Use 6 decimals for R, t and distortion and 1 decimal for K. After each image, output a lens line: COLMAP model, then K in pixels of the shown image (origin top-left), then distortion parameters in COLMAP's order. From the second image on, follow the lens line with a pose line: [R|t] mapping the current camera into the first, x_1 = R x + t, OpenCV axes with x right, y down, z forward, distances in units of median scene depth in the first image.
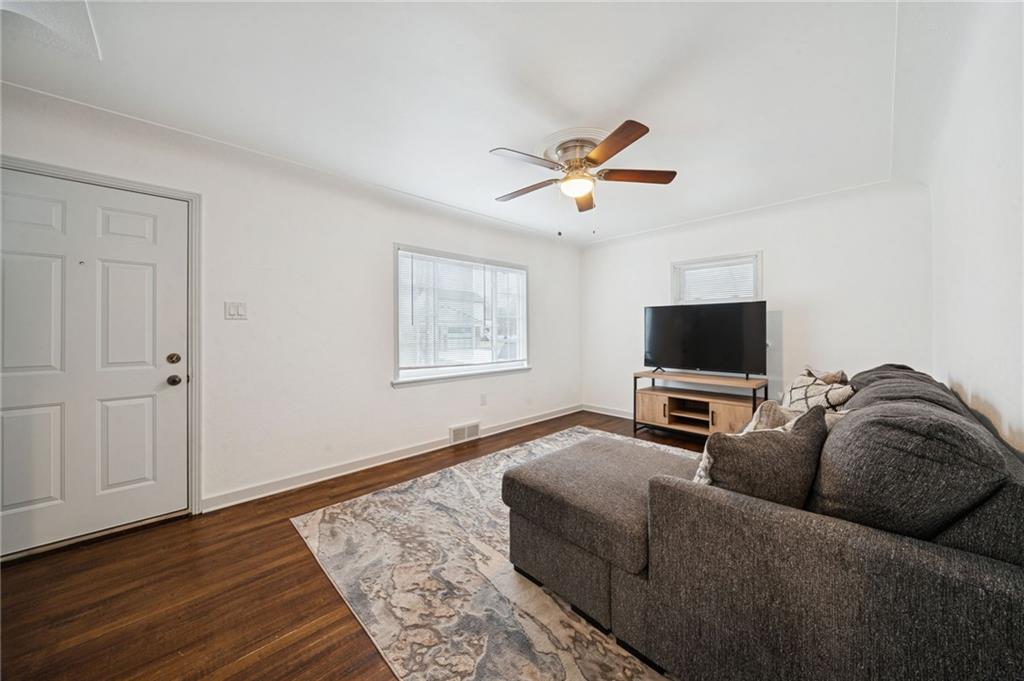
lens RADIAL K [[349.1, 0, 515.0], [0, 349.1, 327.1], [0, 0, 1]] dist [-0.007470, -0.000245]
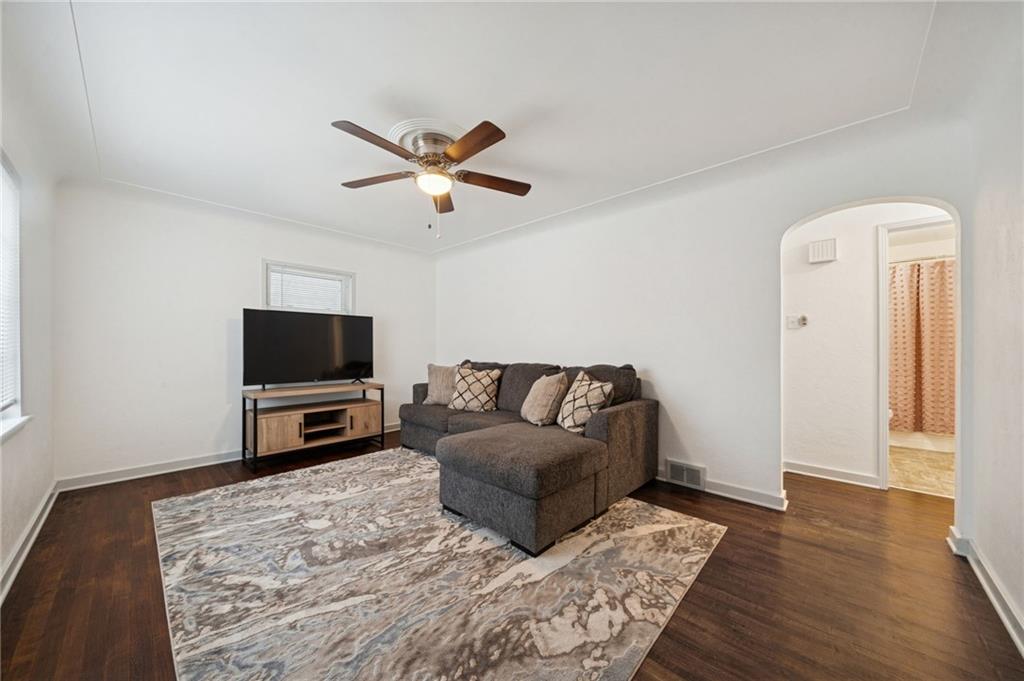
lens RADIAL K [[349.1, 0, 515.6], [0, 349.1, 346.9], [0, 0, 1]] dist [-0.007470, -0.000245]
pose [[-0.026846, 0.001503, 0.999638, -0.623375], [-0.007997, 0.999967, -0.001718, 0.034299], [-0.999608, -0.008040, -0.026833, 0.643868]]
